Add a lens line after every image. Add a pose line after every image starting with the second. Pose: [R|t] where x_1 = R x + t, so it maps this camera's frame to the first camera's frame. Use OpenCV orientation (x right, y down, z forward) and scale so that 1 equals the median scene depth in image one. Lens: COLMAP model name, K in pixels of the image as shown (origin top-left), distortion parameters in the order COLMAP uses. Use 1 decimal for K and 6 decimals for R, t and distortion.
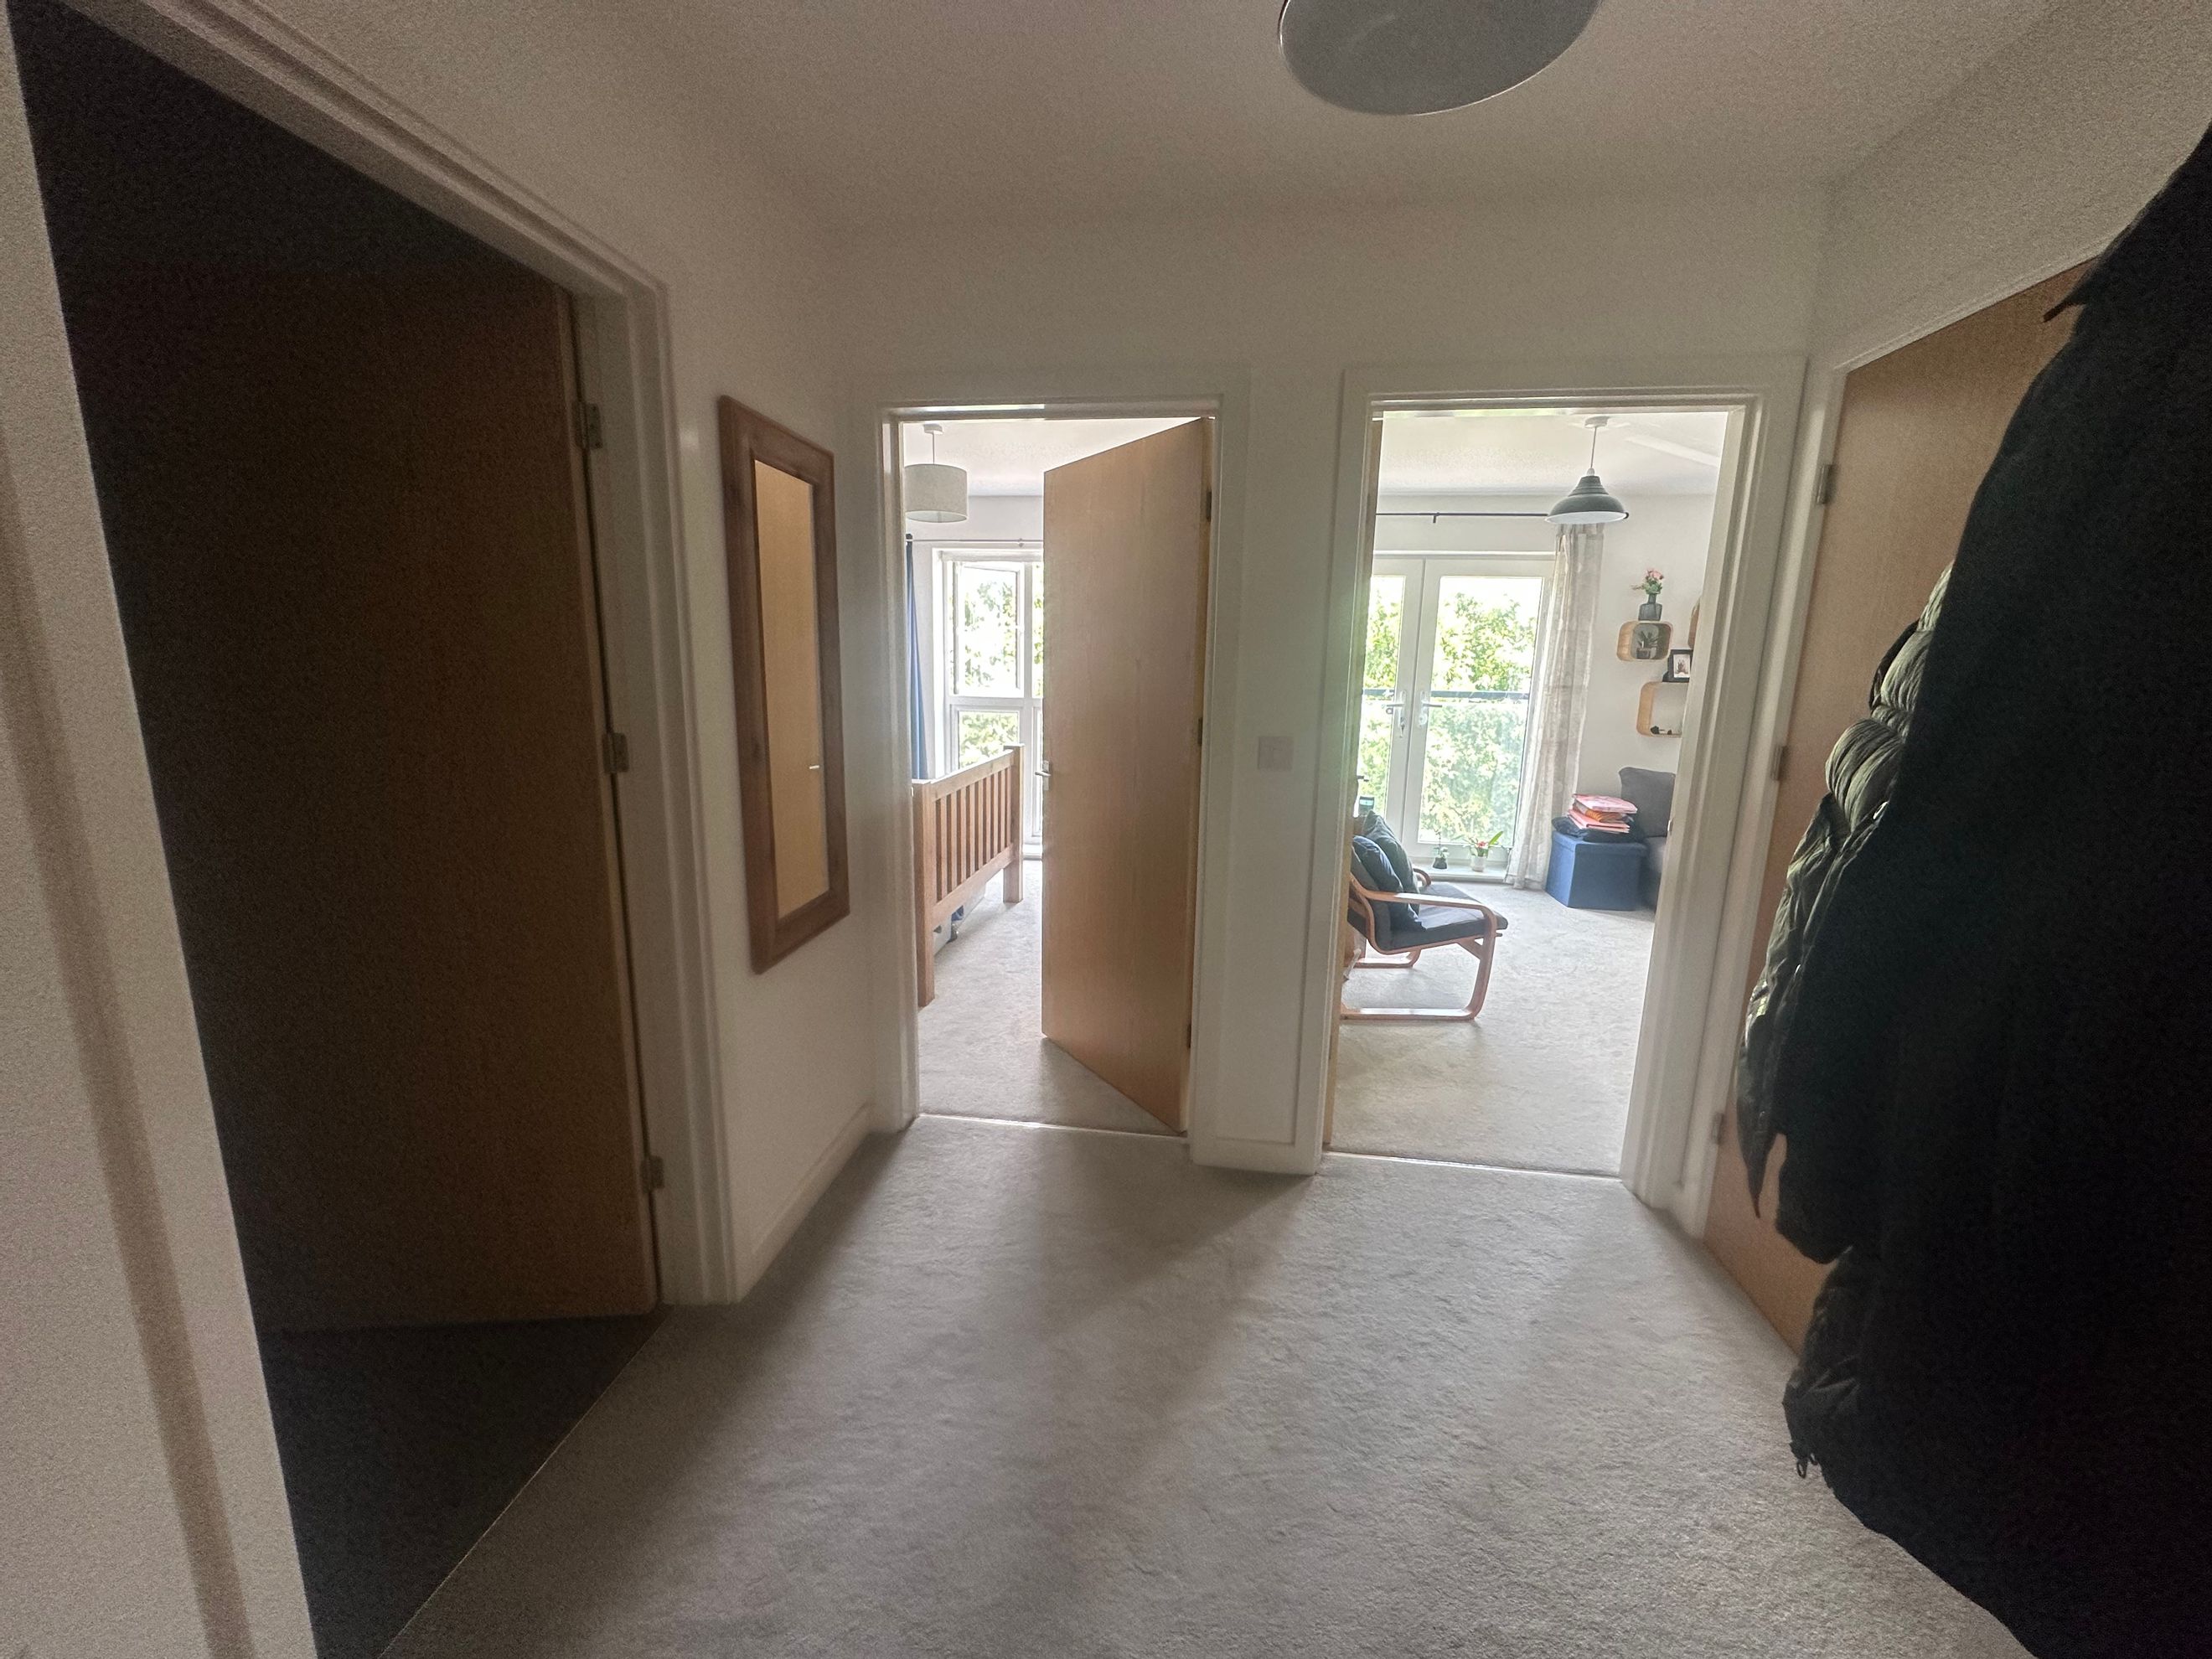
lens RADIAL K [[878.4, 0, 1101.0], [0, 878.4, 827.3], [0, 0, 1]] dist [-0.000121, 0.000015]
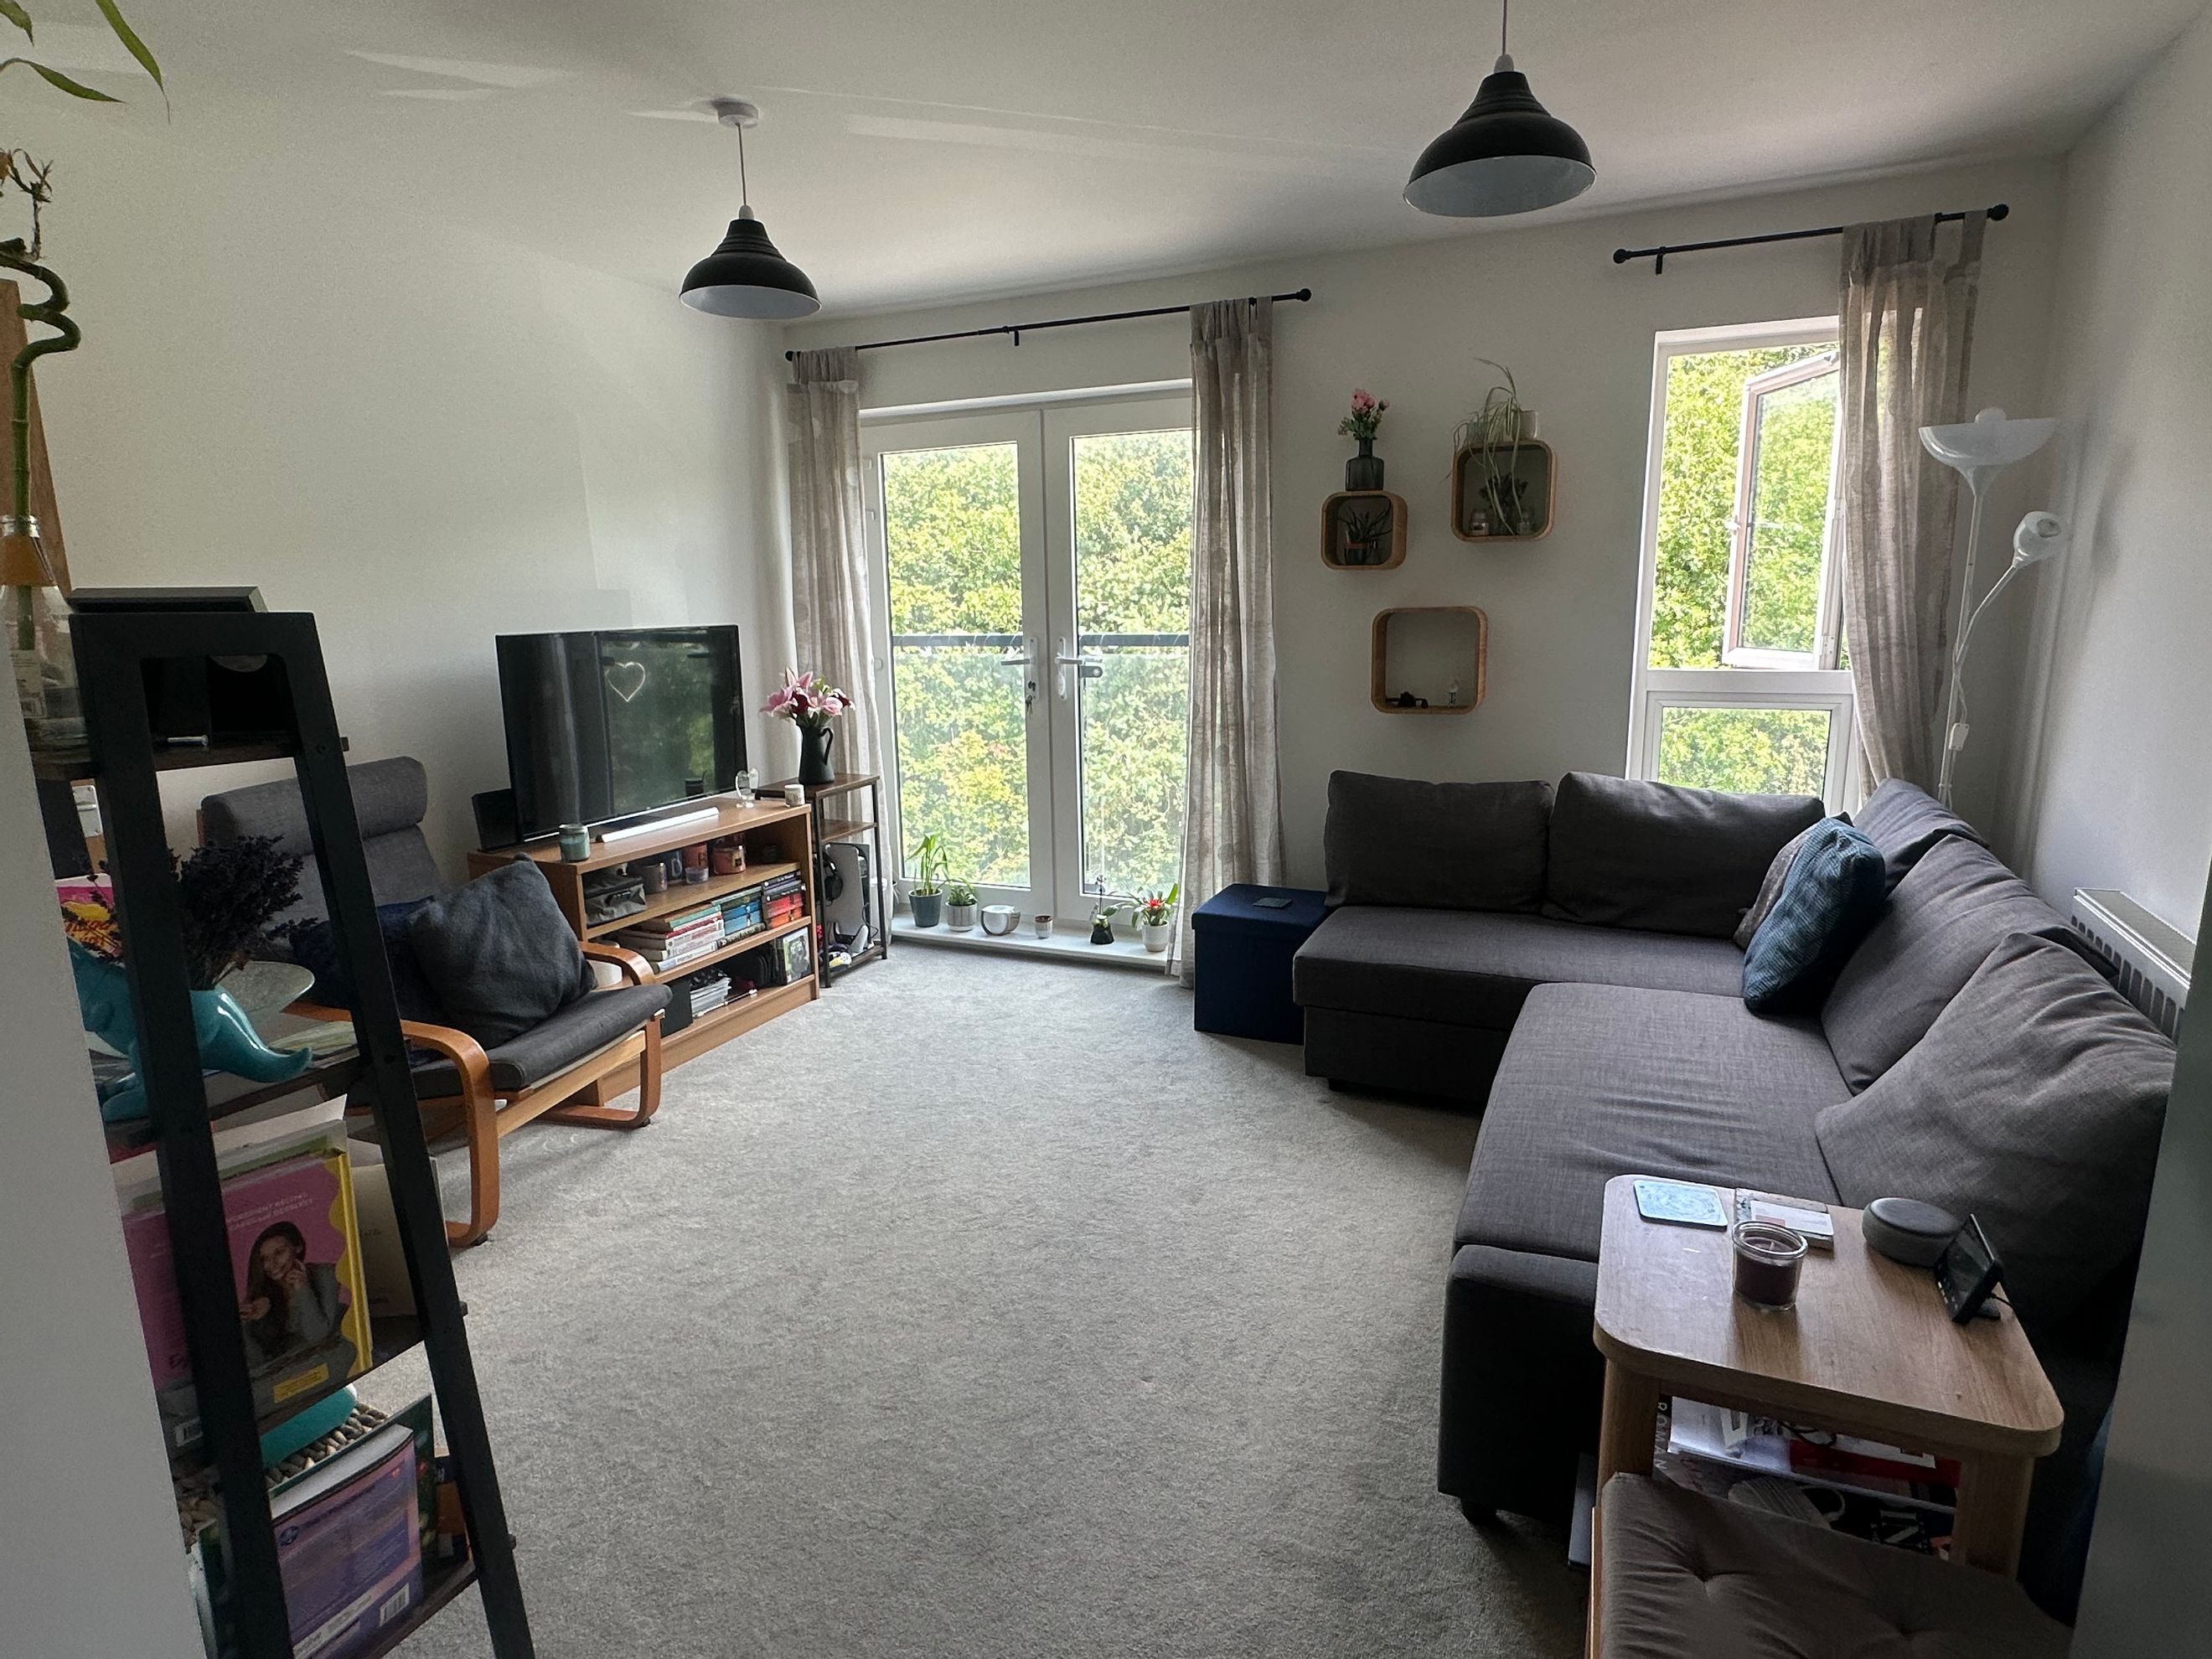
lens RADIAL K [[1206.3, 0, 1101.8], [0, 1206.3, 836.6], [0, 0, 1]] dist [-0.000365, 0.000991]
pose [[0.959022, 0.018271, -0.282743, 0.658230], [-0.017267, 0.999833, 0.006041, -0.029829], [0.282806, -0.000911, 0.959177, 0.256815]]
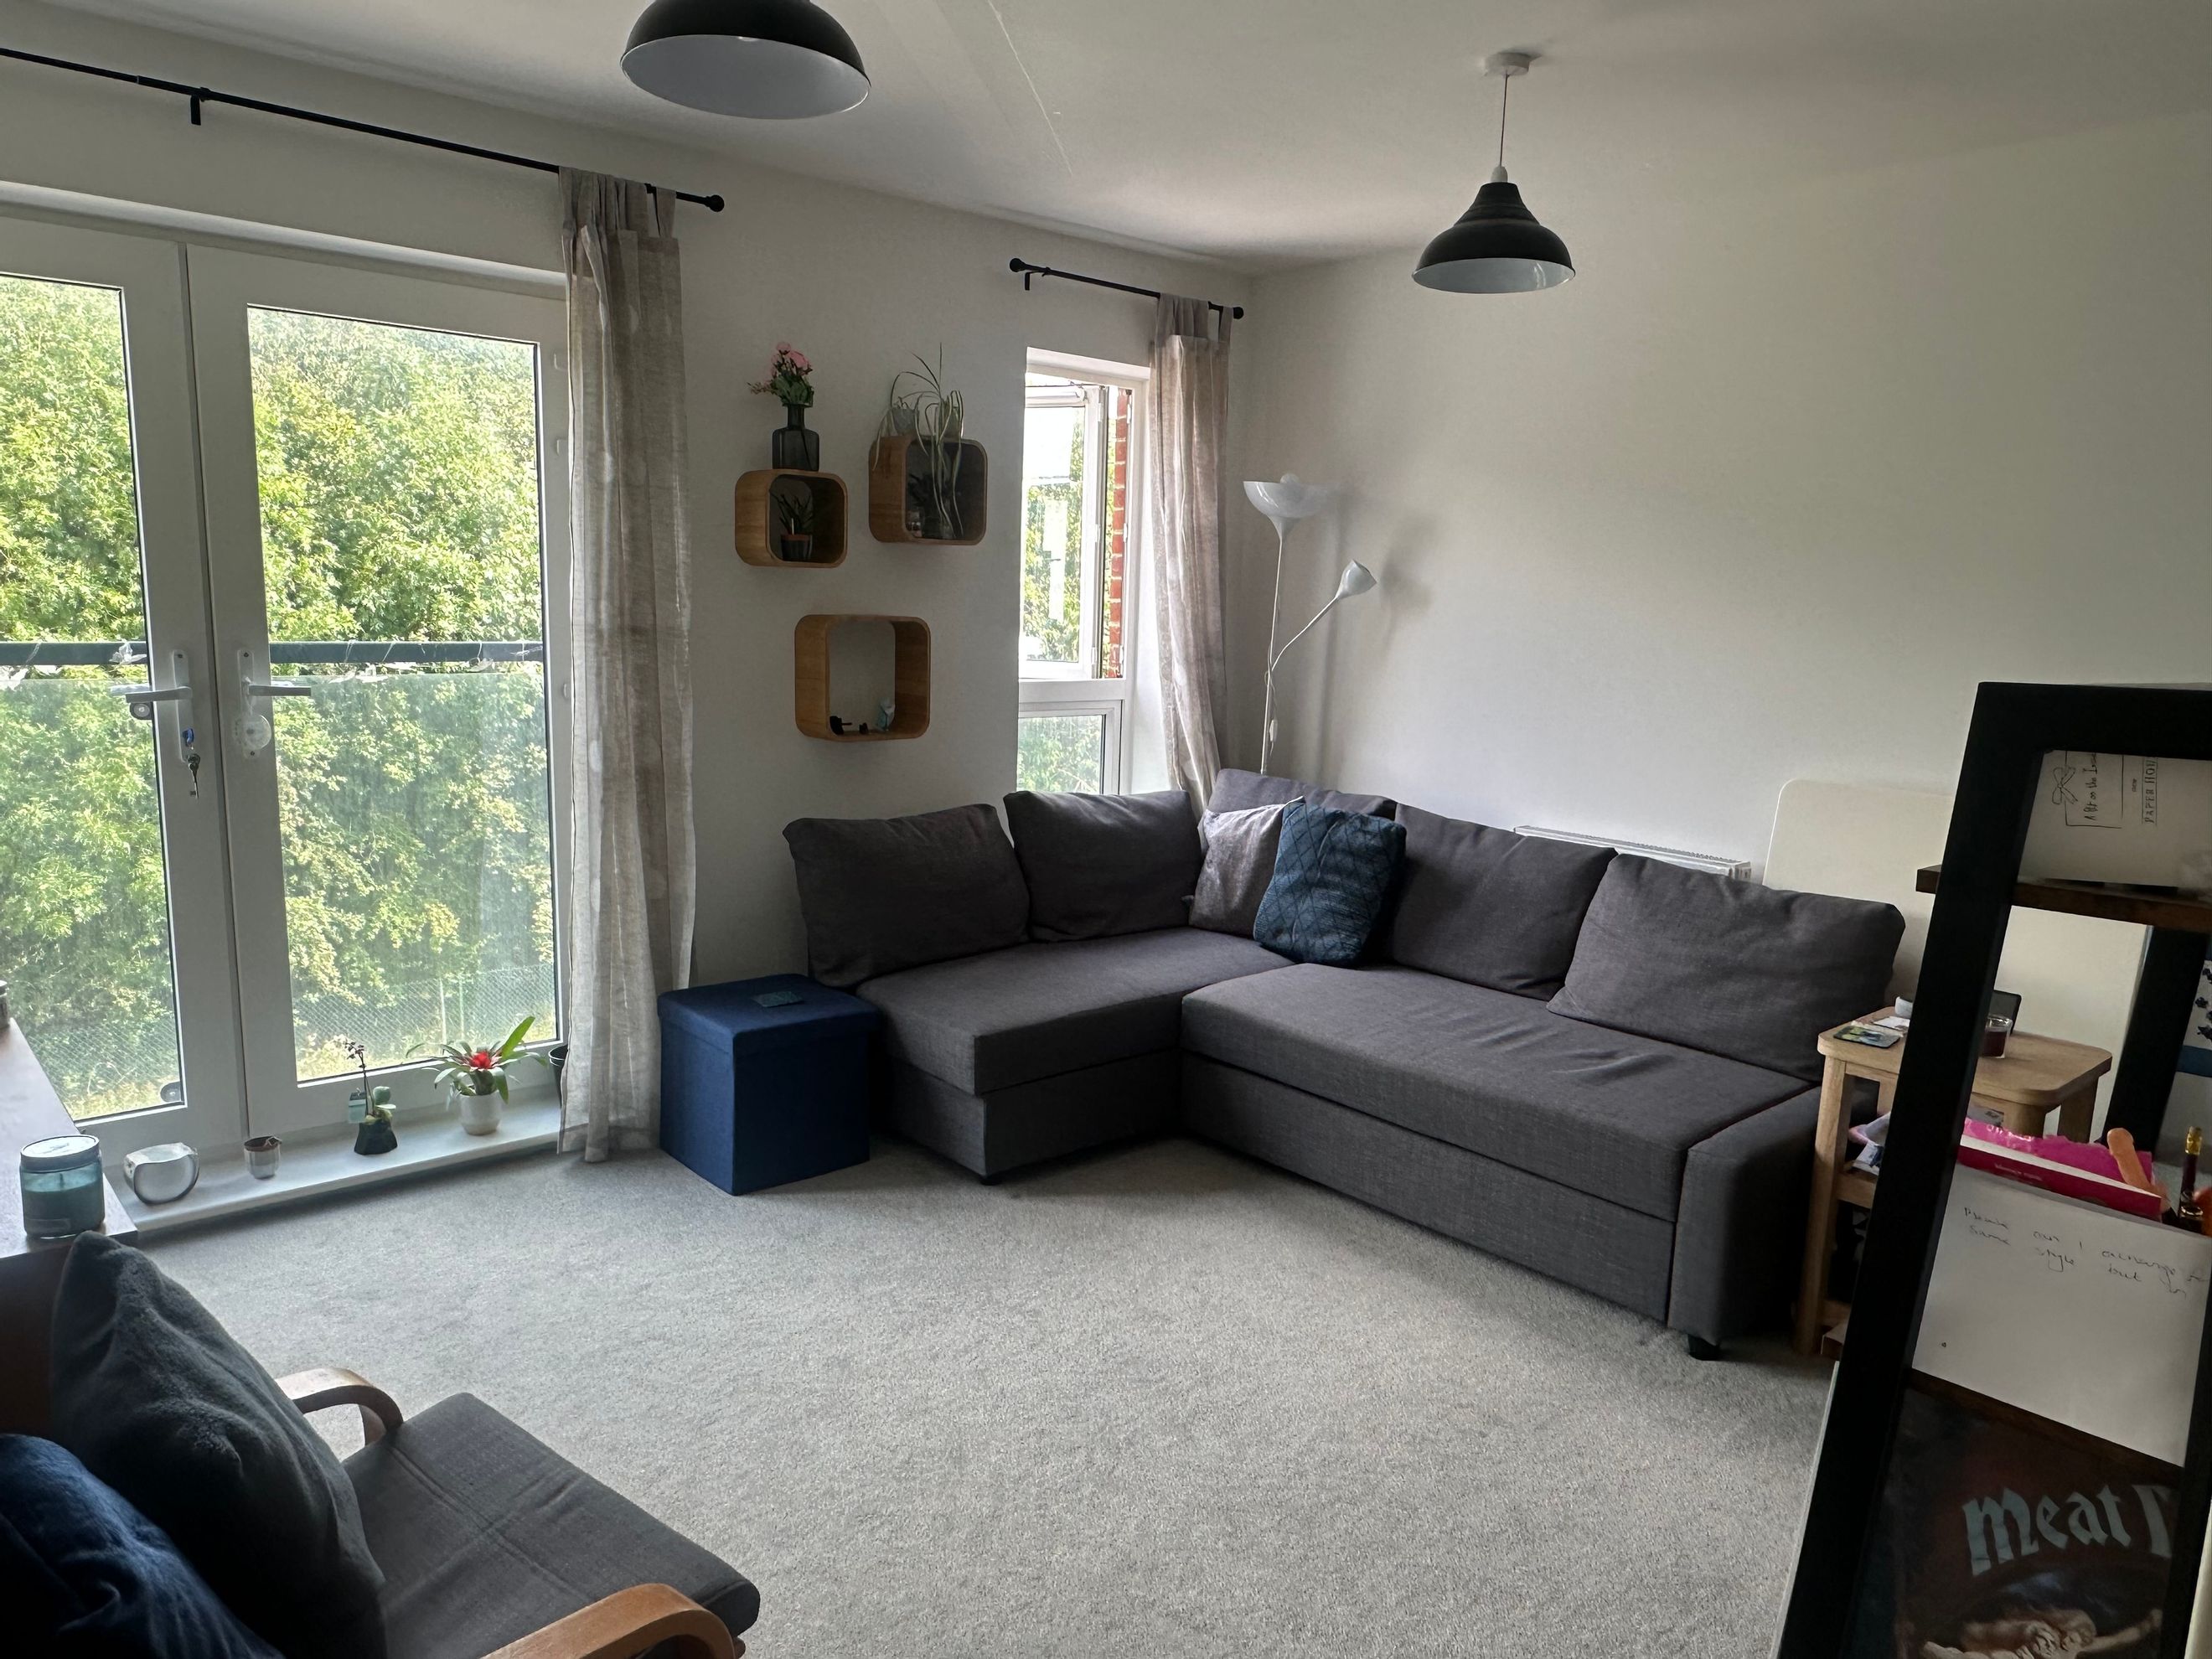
lens RADIAL K [[1505.0, 0, 1104.1], [0, 1505.0, 854.5], [0, 0, 1]] dist [-0.002979, -0.004705]
pose [[0.649228, -0.133762, 0.748739, 0.150008], [0.128328, 0.989566, 0.065513, -0.078346], [-0.749690, 0.053551, 0.659619, 0.408939]]
